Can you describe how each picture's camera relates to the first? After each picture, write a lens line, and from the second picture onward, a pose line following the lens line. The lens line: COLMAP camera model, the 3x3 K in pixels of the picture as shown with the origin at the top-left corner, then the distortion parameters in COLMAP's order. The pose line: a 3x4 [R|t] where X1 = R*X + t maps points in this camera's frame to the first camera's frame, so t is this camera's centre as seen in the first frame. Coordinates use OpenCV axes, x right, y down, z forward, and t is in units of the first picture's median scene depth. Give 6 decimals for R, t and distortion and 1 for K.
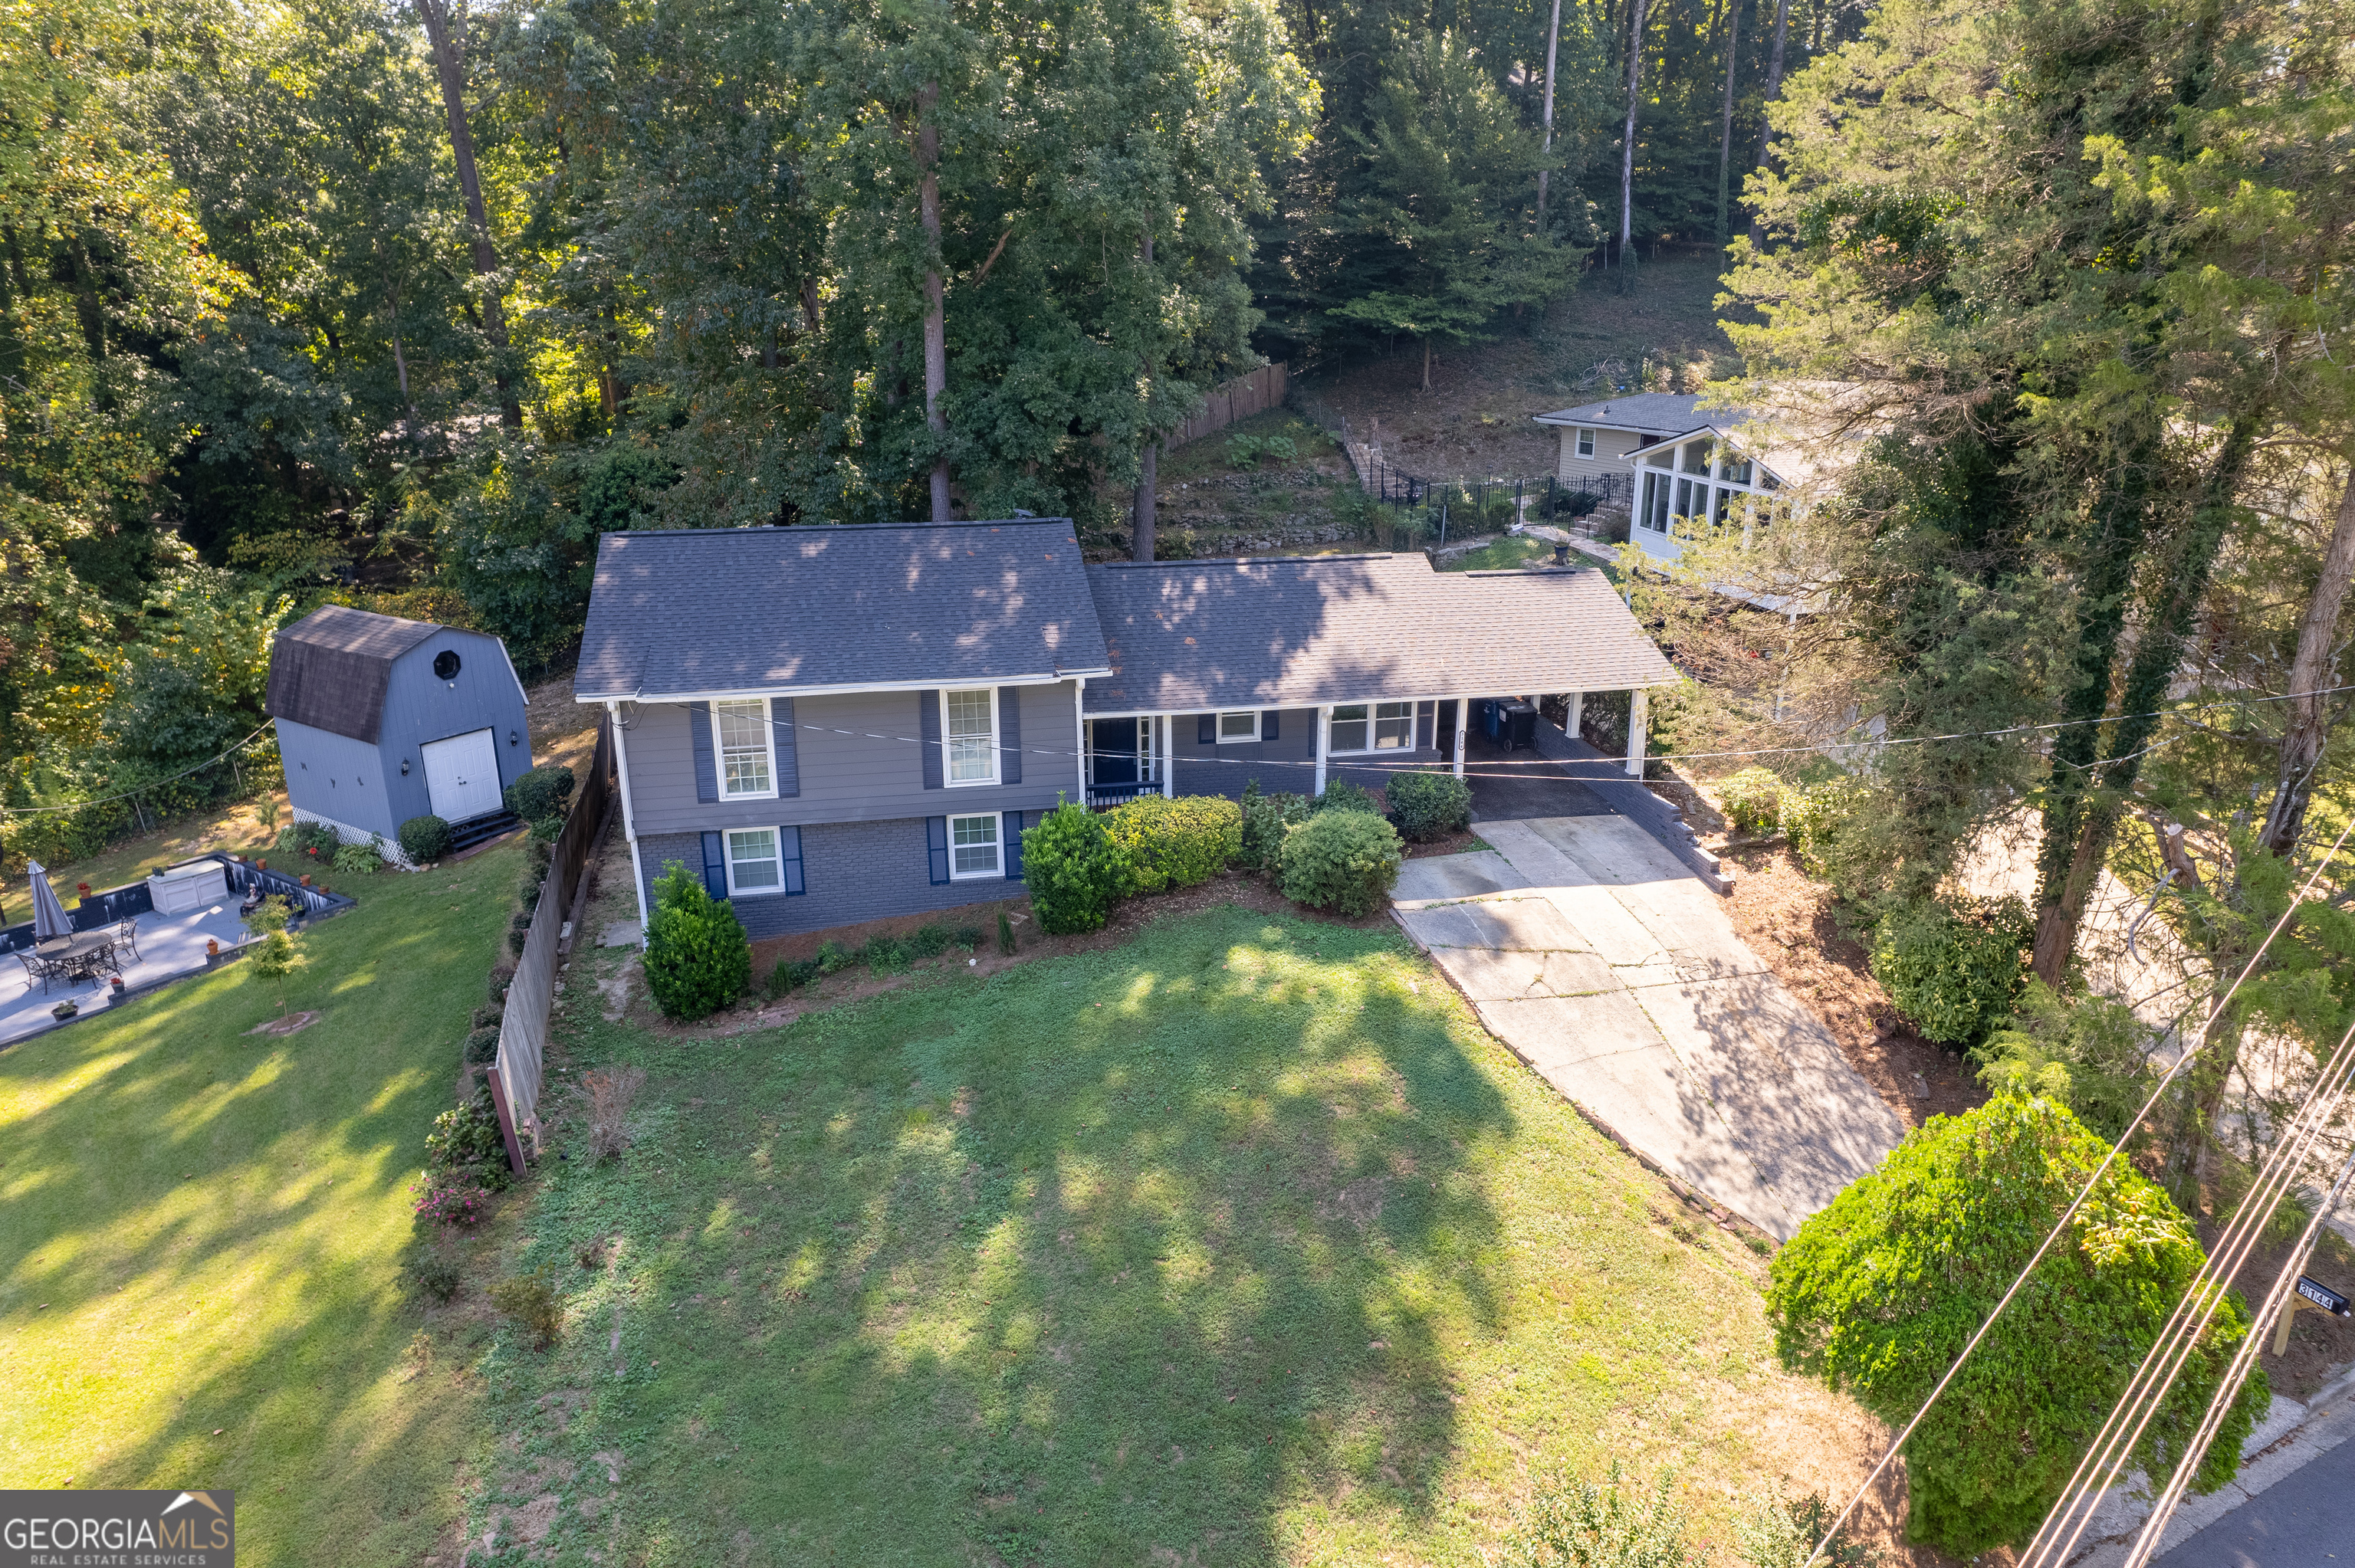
lens RADIAL K [[1514.5, 0, 1177.5], [0, 1514.5, 784.0], [0, 0, 1]] dist [-0.080897, 0.066023]
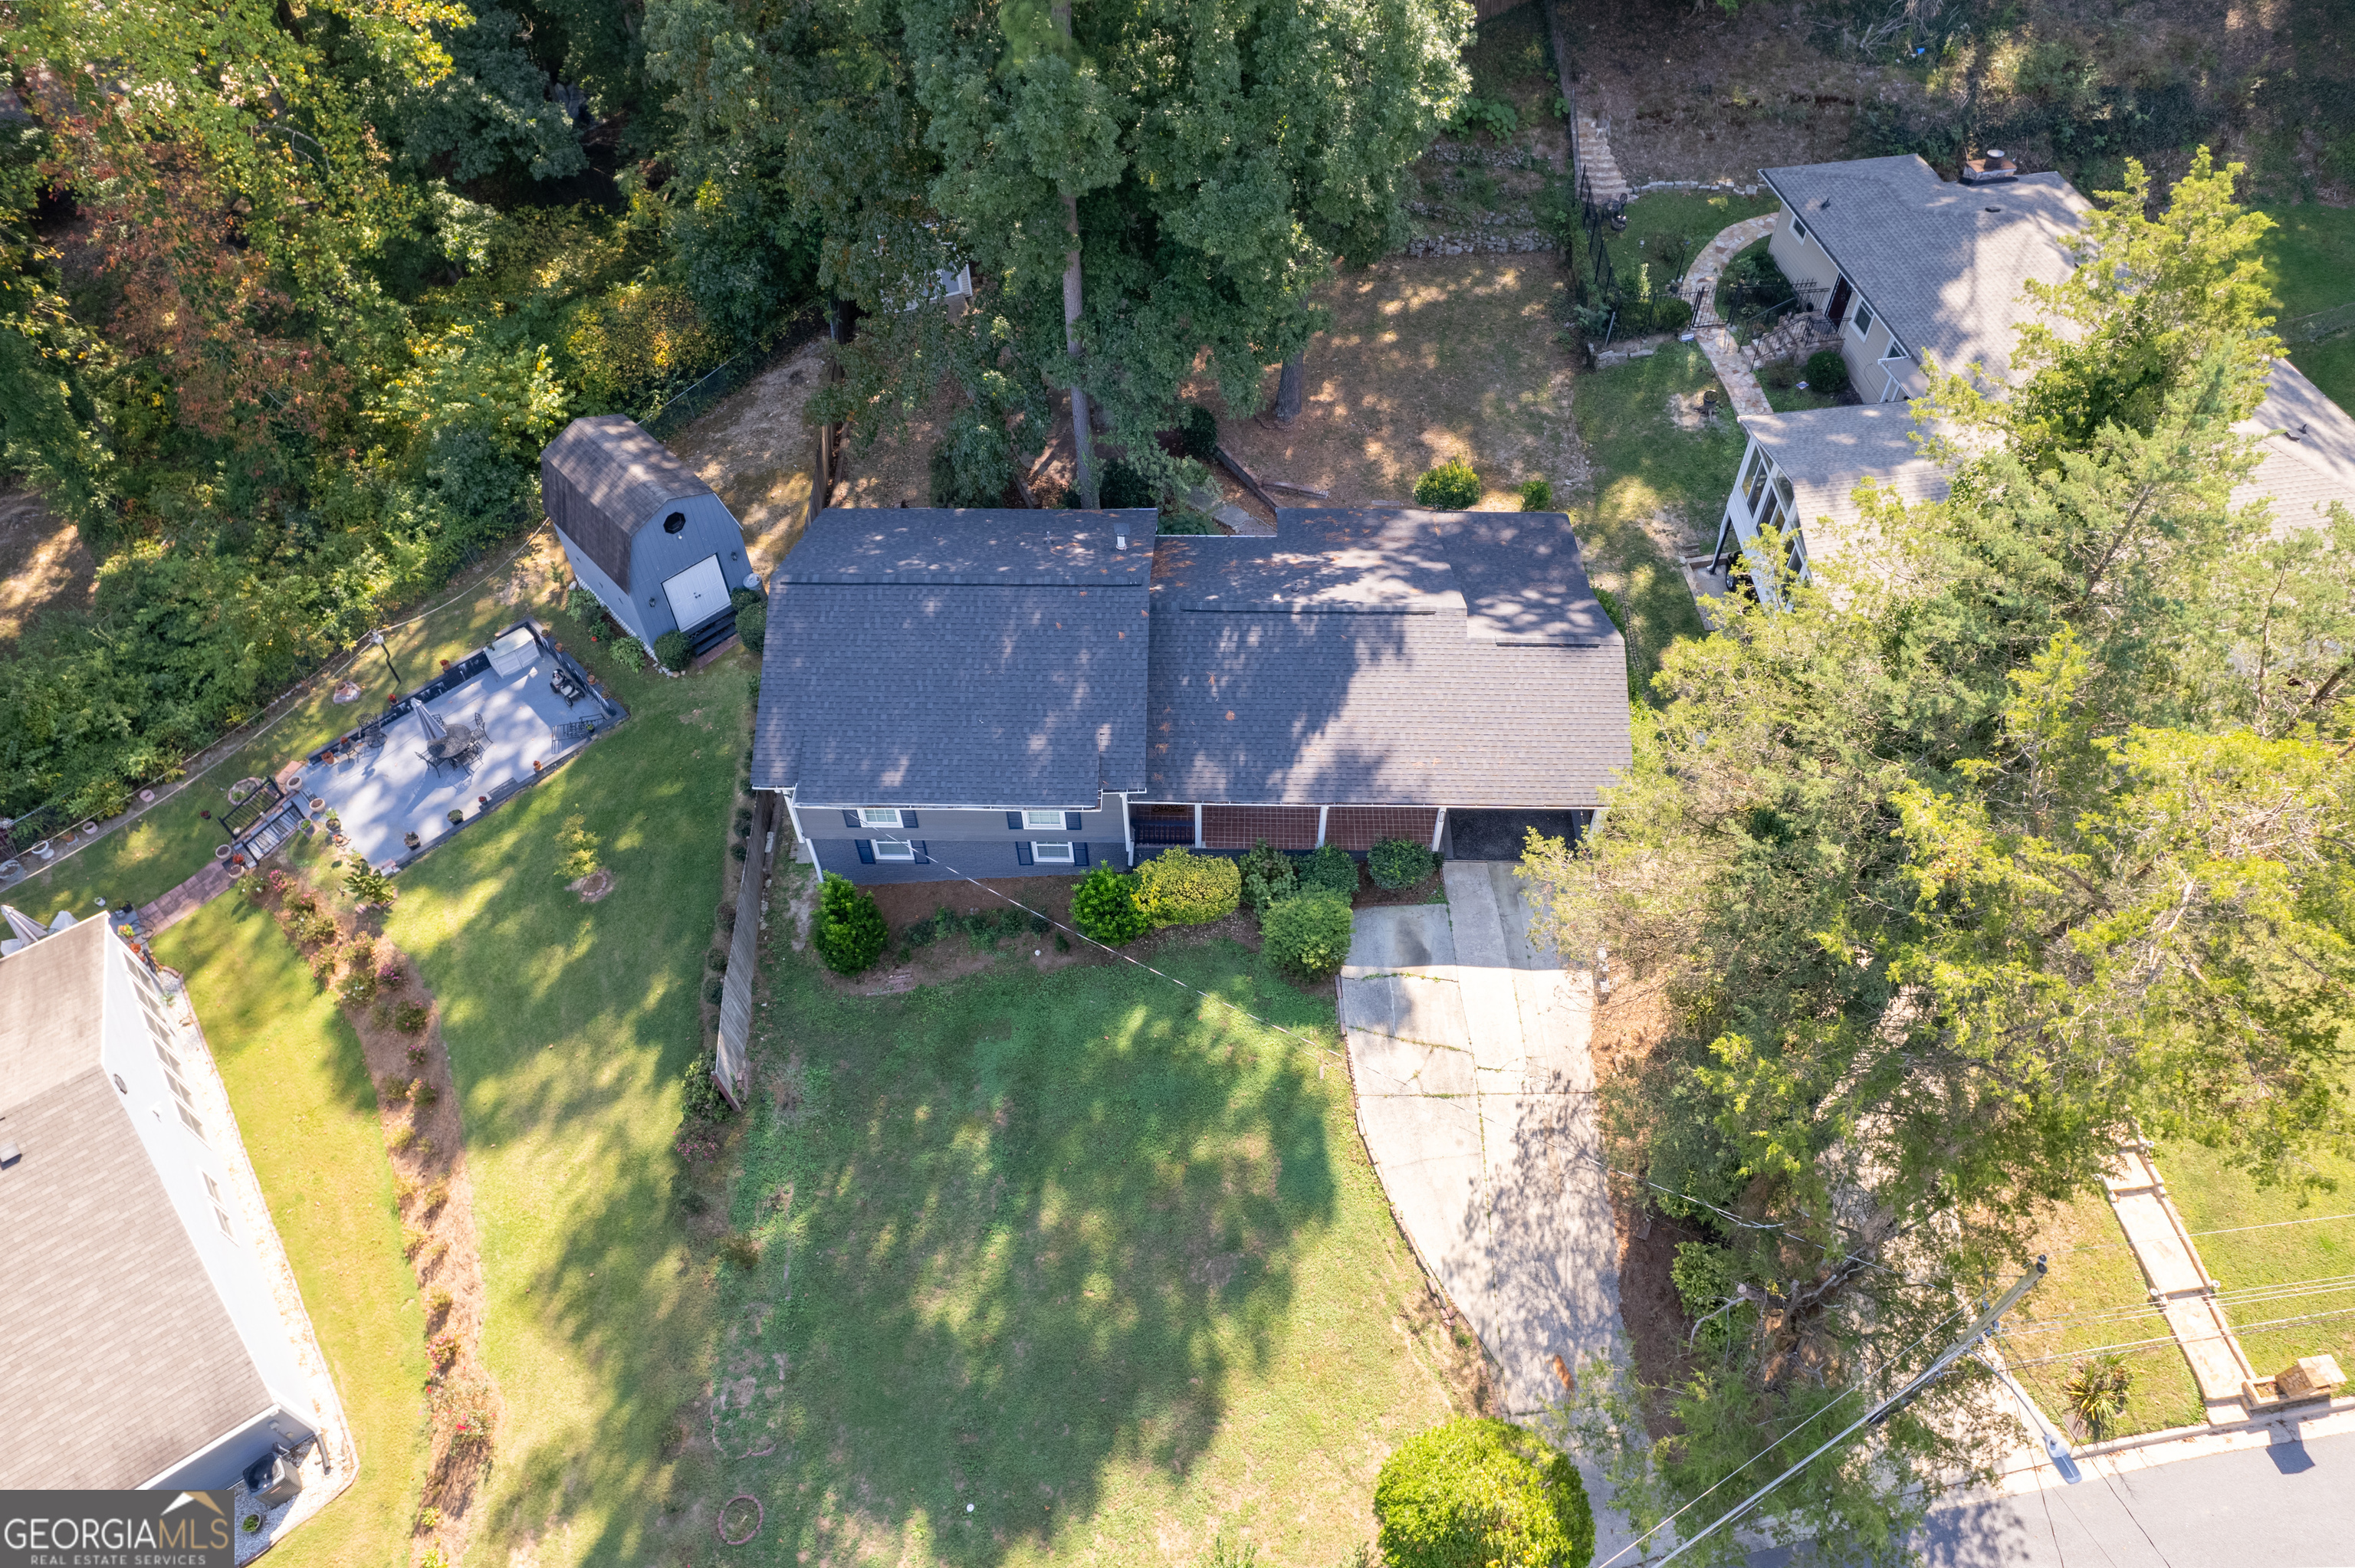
lens RADIAL K [[1549.3, 0, 1221.8], [0, 1549.3, 785.7], [0, 0, 1]] dist [-0.082023, 0.019912]
pose [[0.976822, 0.171687, -0.127836, 0.182143], [-0.075197, 0.834394, 0.546014, -0.763353], [0.200410, -0.523746, 0.827965, -0.077368]]
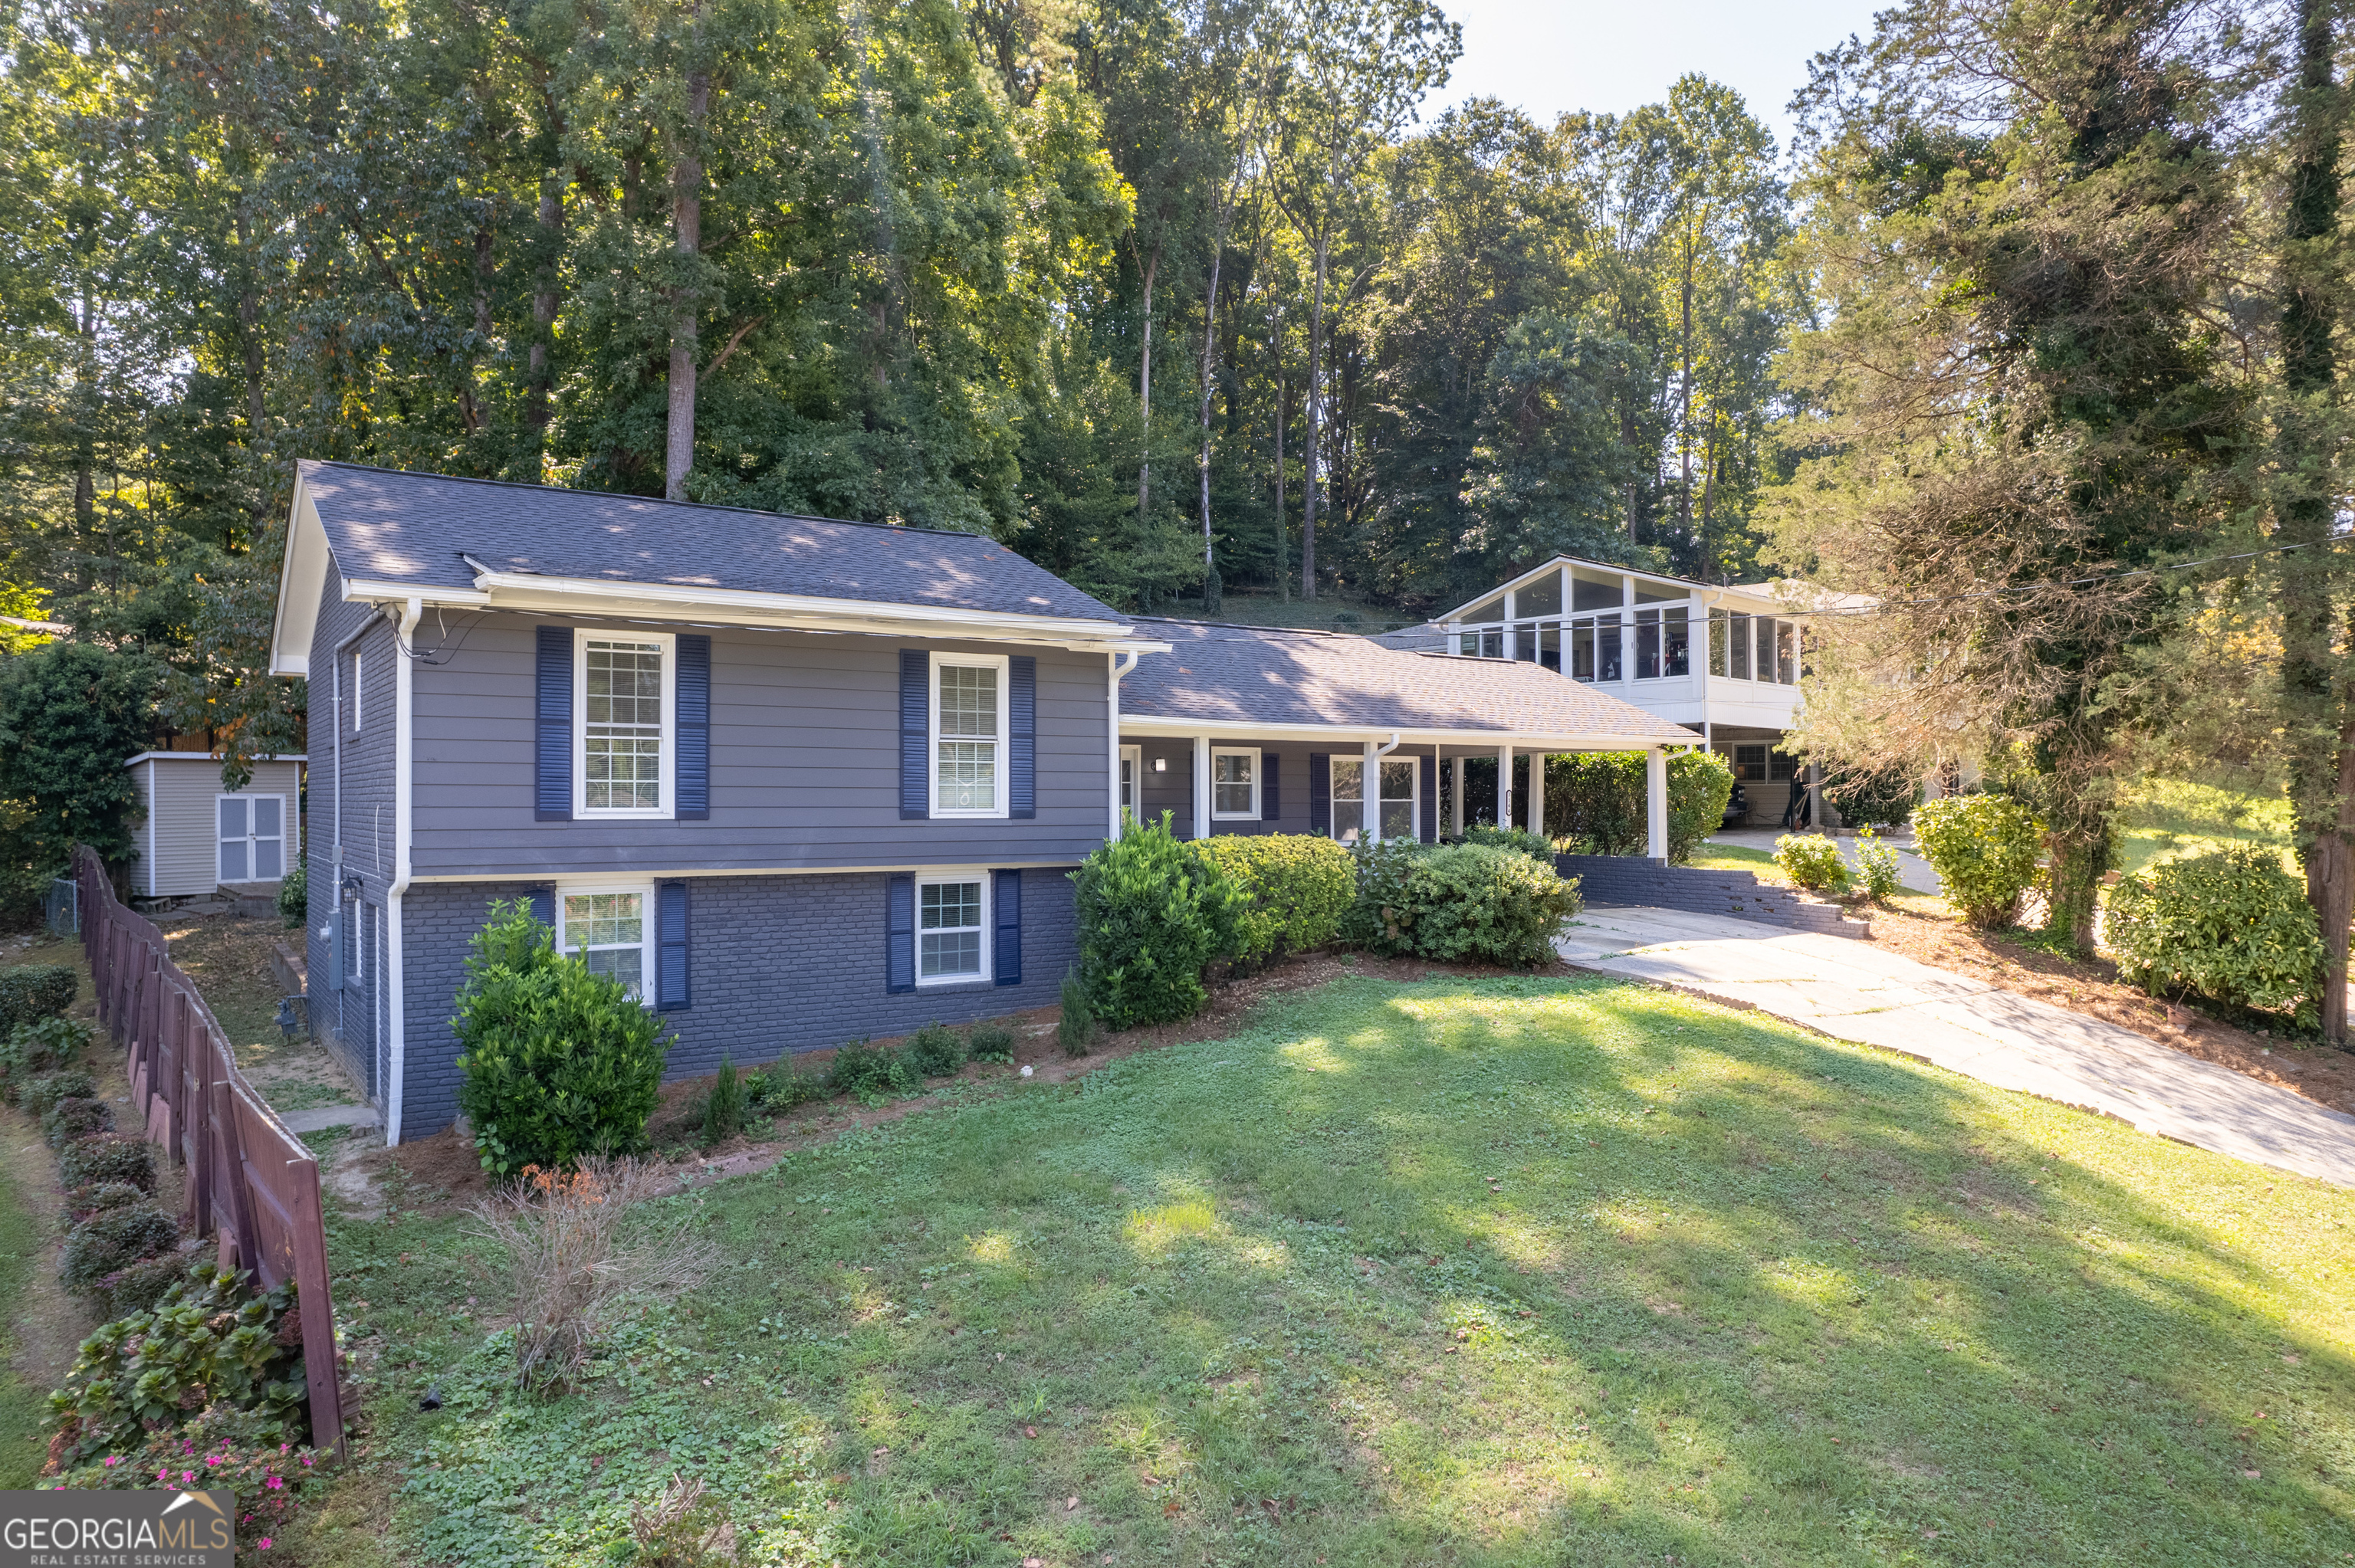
lens RADIAL K [[1549.3, 0, 1221.8], [0, 1549.3, 785.7], [0, 0, 1]] dist [-0.082023, 0.019912]
pose [[0.906616, 0.005030, 0.421926, -0.309838], [0.129997, 0.947962, -0.290635, 0.189781], [-0.401432, 0.318343, 0.858784, 0.380255]]
